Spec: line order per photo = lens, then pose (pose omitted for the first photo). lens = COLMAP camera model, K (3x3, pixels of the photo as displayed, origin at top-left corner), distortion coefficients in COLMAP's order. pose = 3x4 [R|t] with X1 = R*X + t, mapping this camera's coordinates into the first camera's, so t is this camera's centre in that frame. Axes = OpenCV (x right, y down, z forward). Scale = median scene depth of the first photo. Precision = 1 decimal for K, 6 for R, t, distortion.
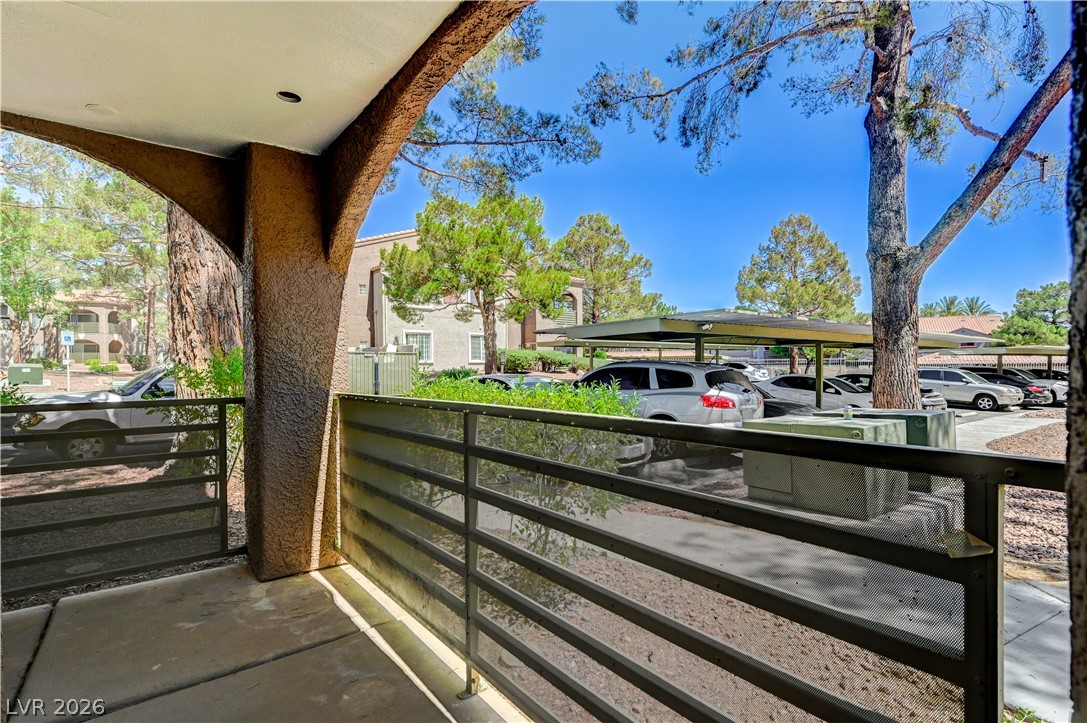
lens RADIAL K [[510.3, 0, 544.5], [0, 510.3, 362.3], [0, 0, 1]] dist [0.011816, -0.000235]
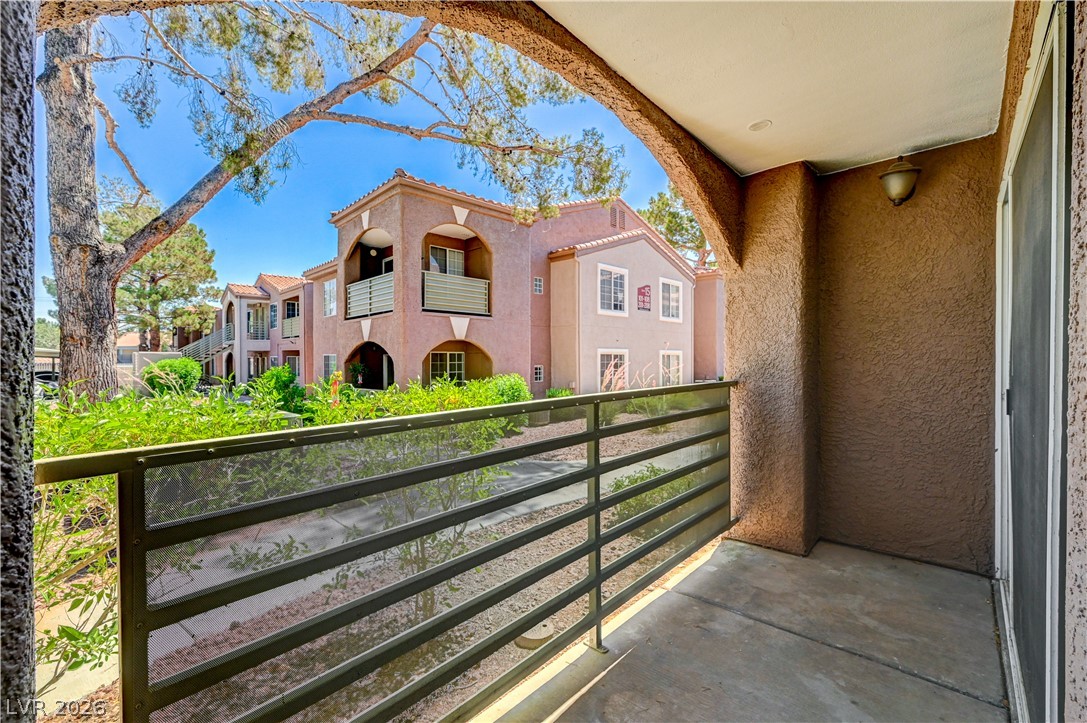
lens RADIAL K [[466.4, 0, 543.5], [0, 466.4, 361.5], [0, 0, 1]] dist [-0.000282, 0.000250]
pose [[-0.181520, -0.005997, 0.983369, -0.311126], [0.010282, 0.999915, 0.007996, 0.000494], [-0.983333, 0.011563, -0.181443, 0.353946]]
